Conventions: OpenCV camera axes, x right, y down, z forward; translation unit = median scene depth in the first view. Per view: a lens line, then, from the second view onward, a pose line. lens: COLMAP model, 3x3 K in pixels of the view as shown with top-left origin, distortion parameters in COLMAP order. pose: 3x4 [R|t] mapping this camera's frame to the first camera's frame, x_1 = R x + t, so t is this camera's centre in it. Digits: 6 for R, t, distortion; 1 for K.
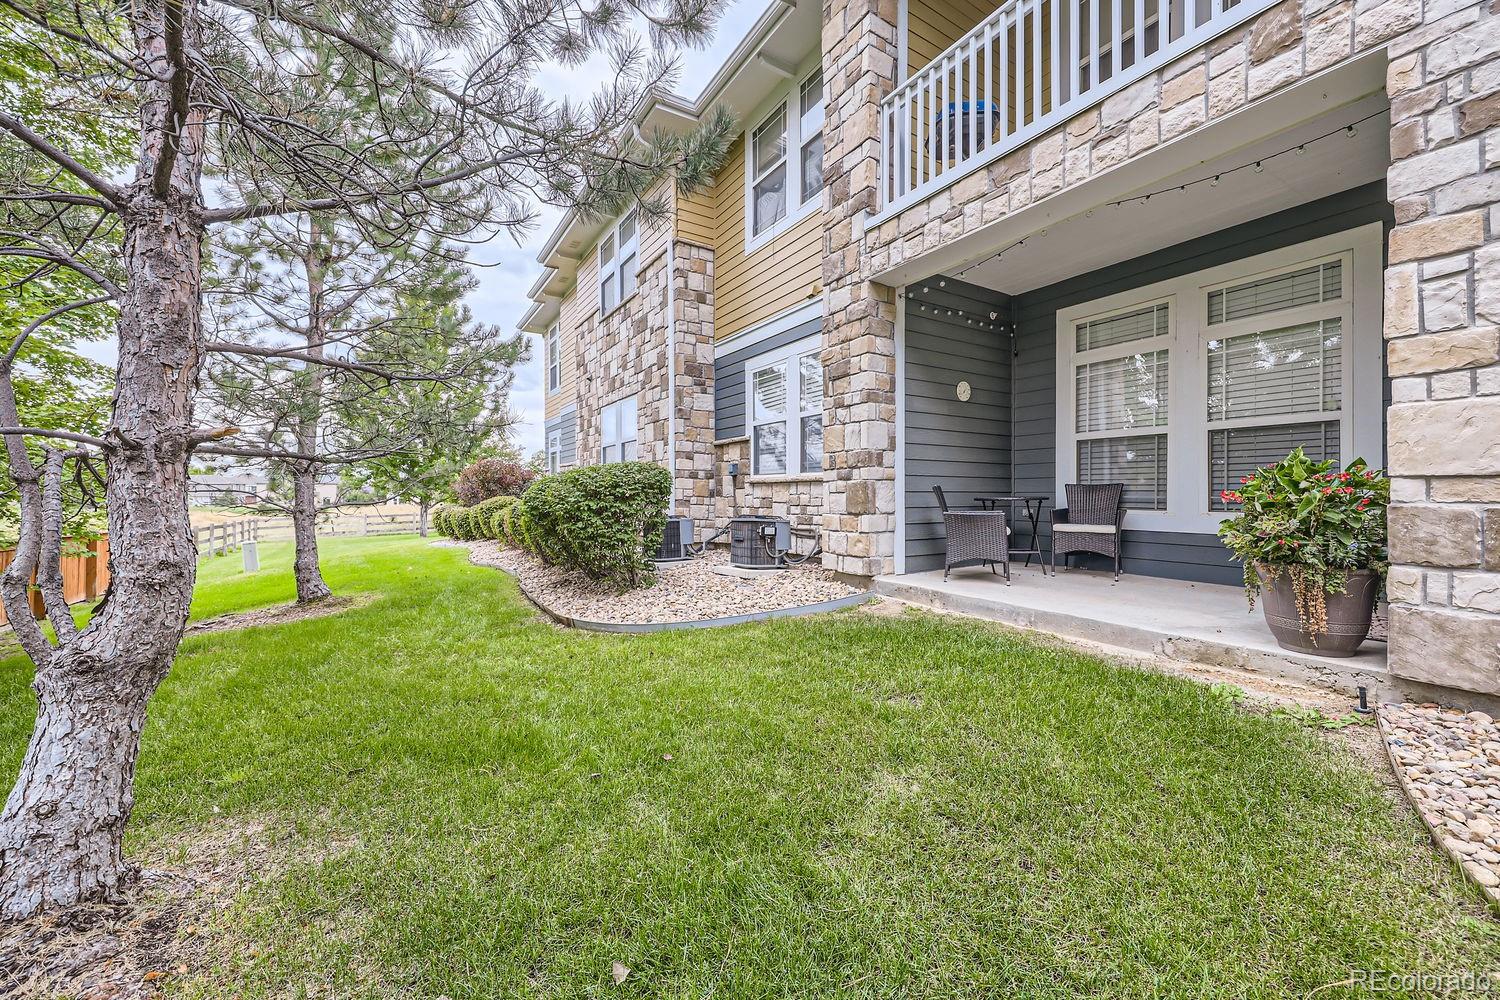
lens RADIAL K [[590.0, 0, 749.1], [0, 590.0, 496.2], [0, 0, 1]] dist [0.014750, 0.000016]
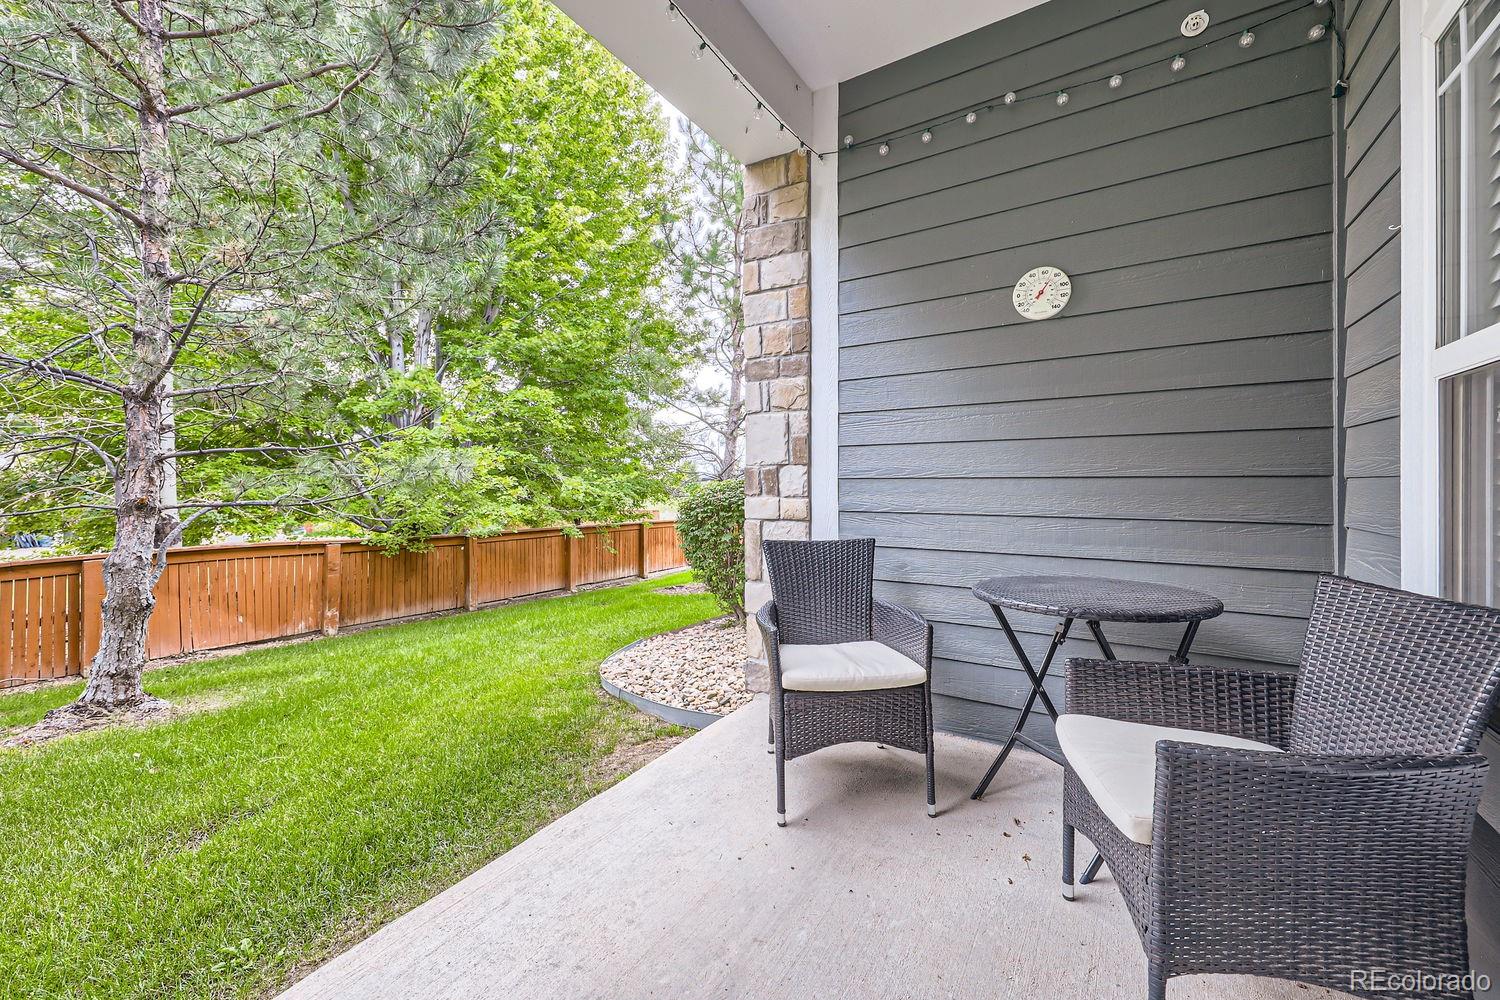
lens RADIAL K [[590.0, 0, 751.9], [0, 590.0, 489.5], [0, 0, 1]] dist [0.014750, 0.000016]
pose [[0.448261, 0.006895, -0.893876, 0.687251], [-0.001697, 0.999975, 0.006863, -0.058251], [0.893901, -0.001560, 0.448262, 0.726459]]
